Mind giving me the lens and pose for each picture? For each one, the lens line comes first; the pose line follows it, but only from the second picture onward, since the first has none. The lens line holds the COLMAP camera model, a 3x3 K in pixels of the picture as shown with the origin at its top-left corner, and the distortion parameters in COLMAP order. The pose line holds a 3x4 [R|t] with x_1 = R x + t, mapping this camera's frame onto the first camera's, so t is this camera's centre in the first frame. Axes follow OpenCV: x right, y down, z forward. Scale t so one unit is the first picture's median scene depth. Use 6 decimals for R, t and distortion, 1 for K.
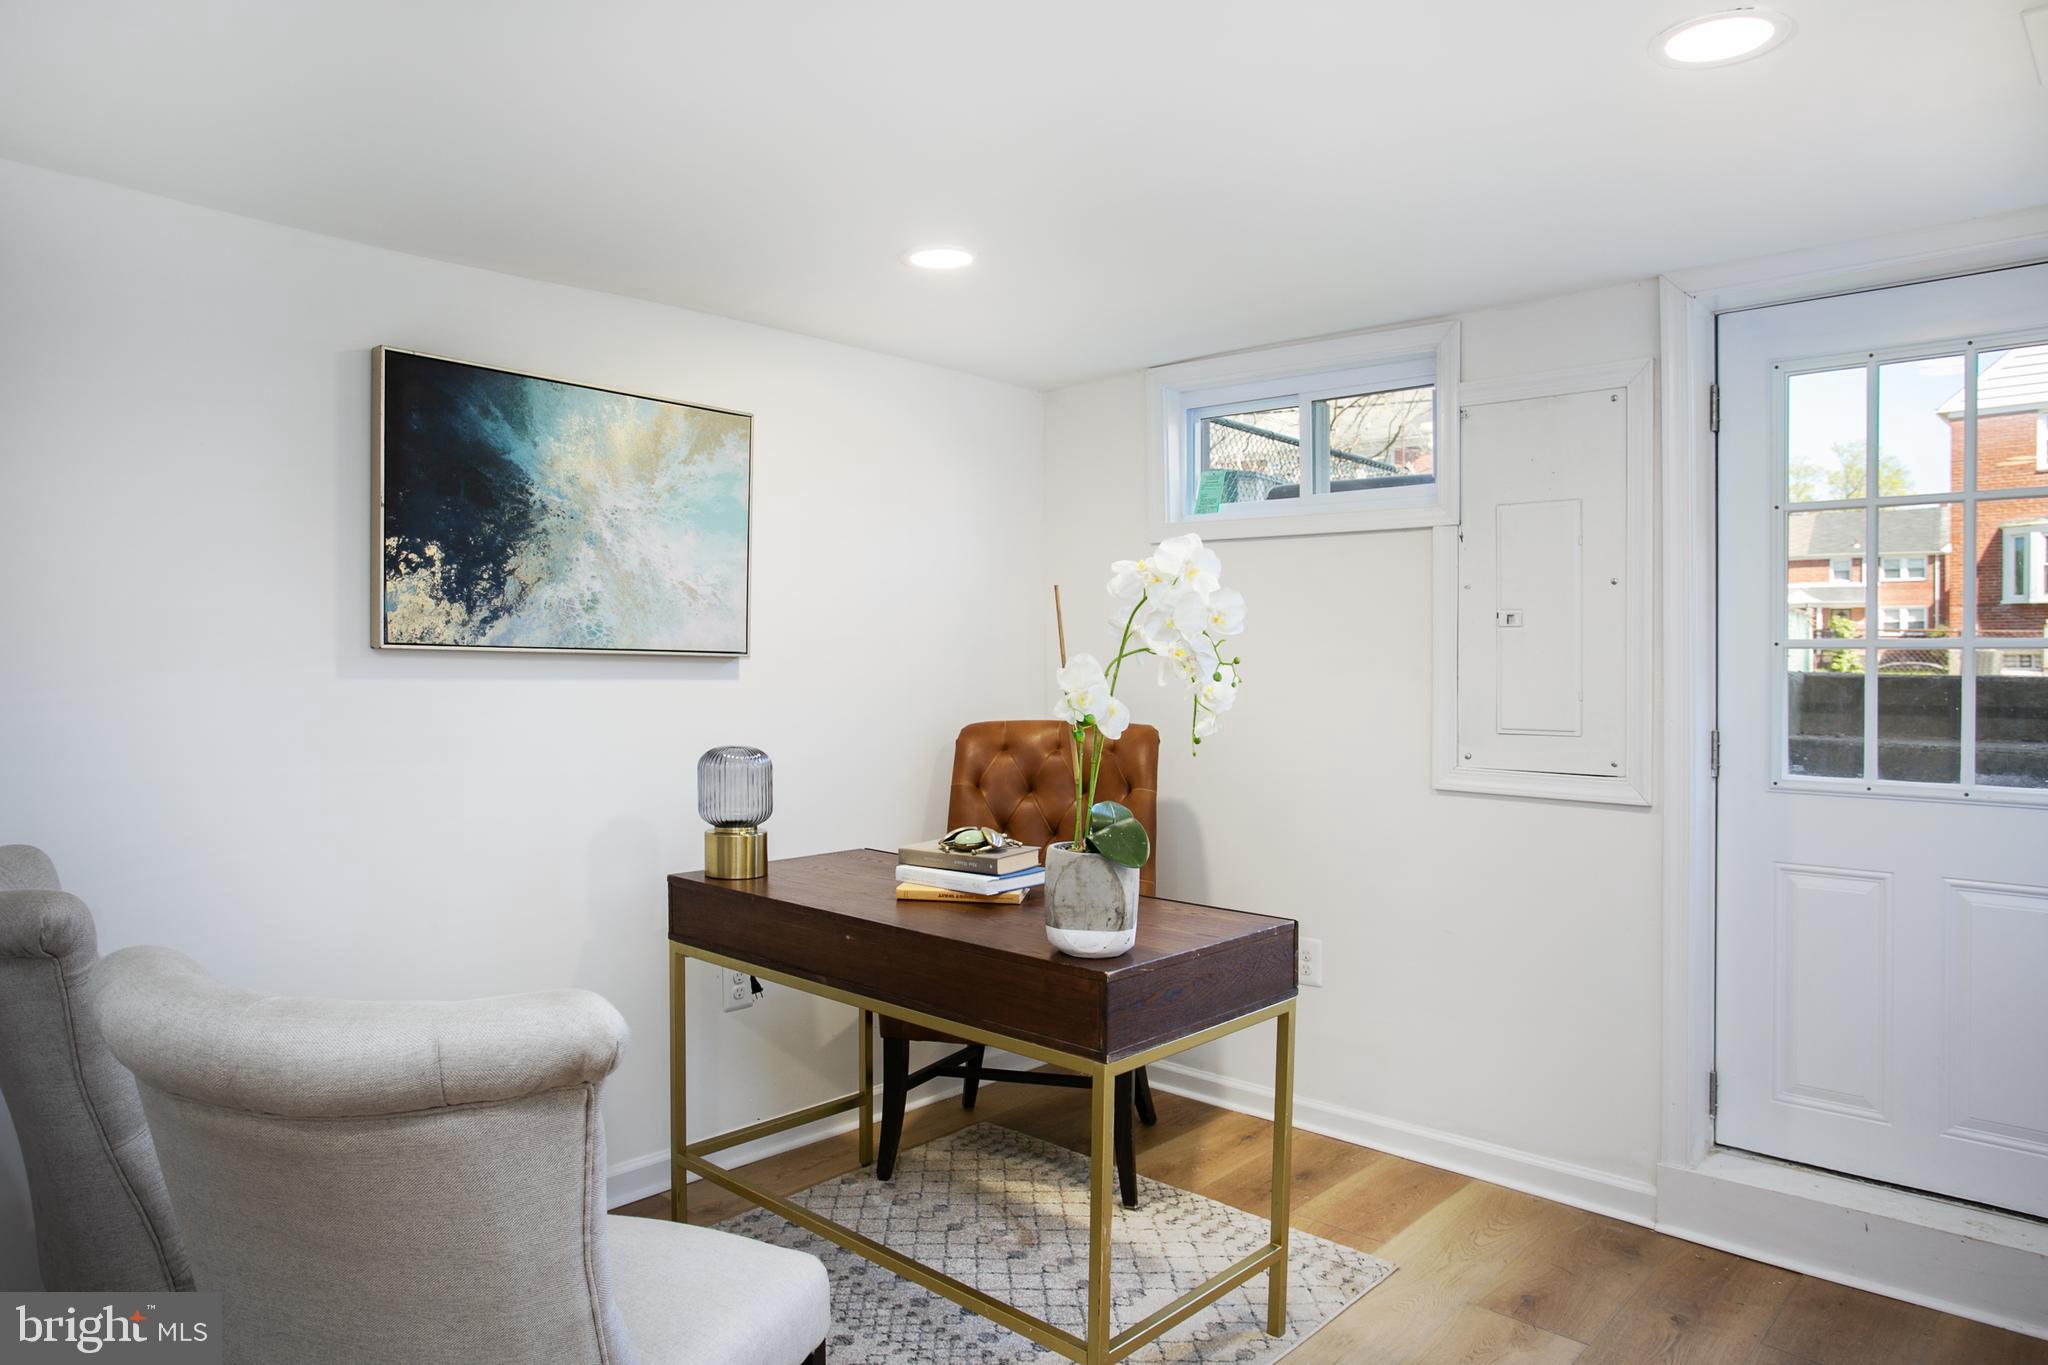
lens RADIAL K [[1314.6, 0, 1029.3], [0, 1314.6, 669.9], [0, 0, 1]] dist [-0.070806, -0.001105]
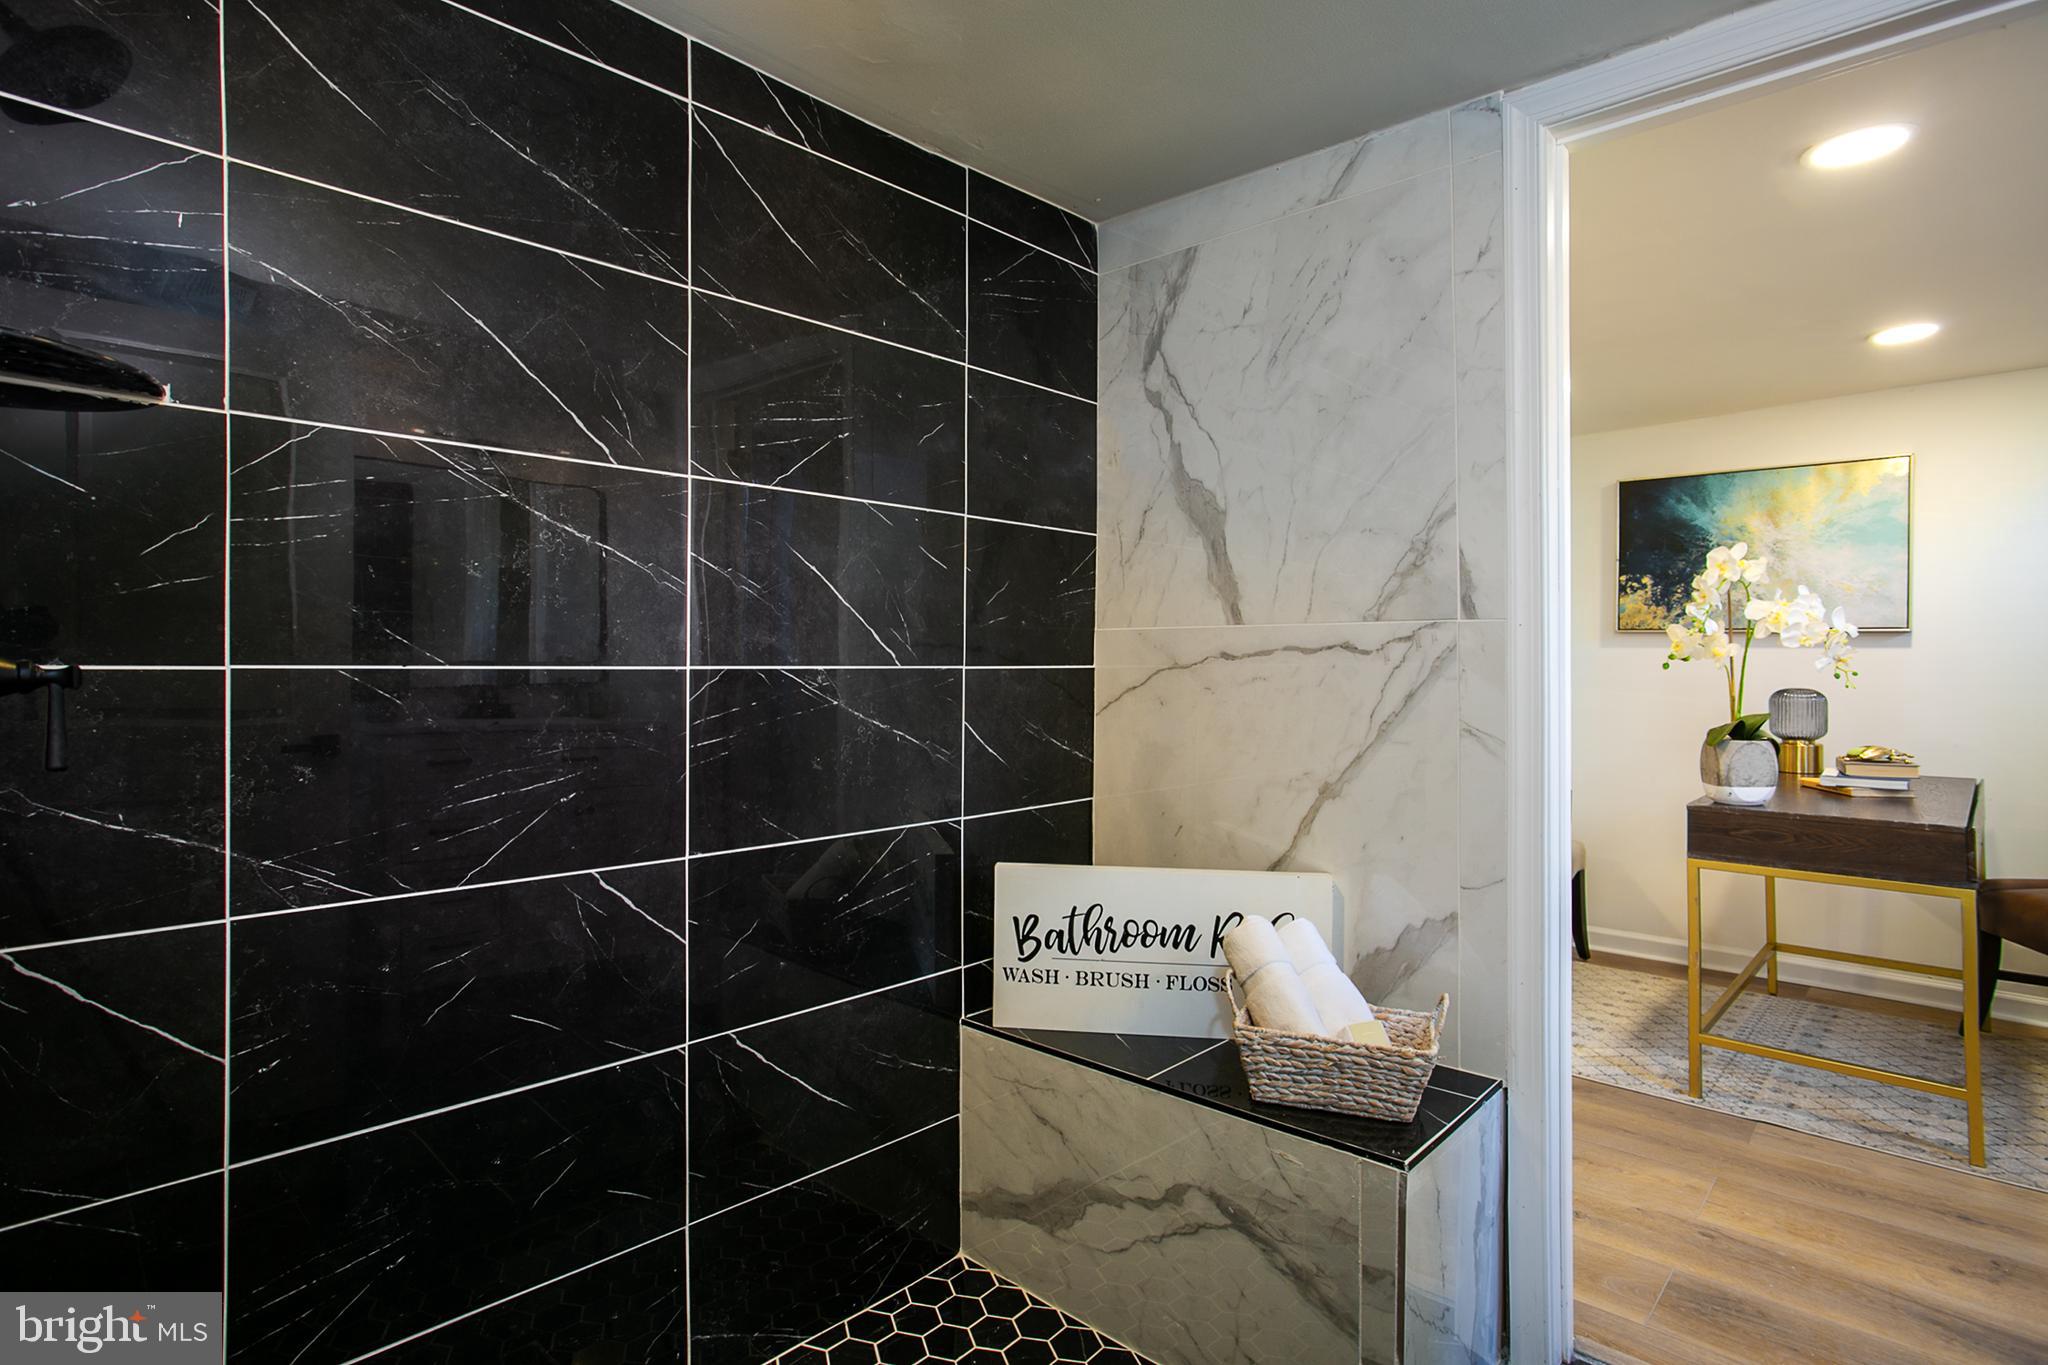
lens RADIAL K [[1035.7, 0, 1030.4], [0, 1035.7, 672.3], [0, 0, 1]] dist [-0.037703, -0.000665]
pose [[-0.045831, -0.001588, -0.998948, 1.060393], [-0.013548, 0.999908, -0.000968, 0.056378], [0.998857, 0.013490, -0.045849, 0.157174]]
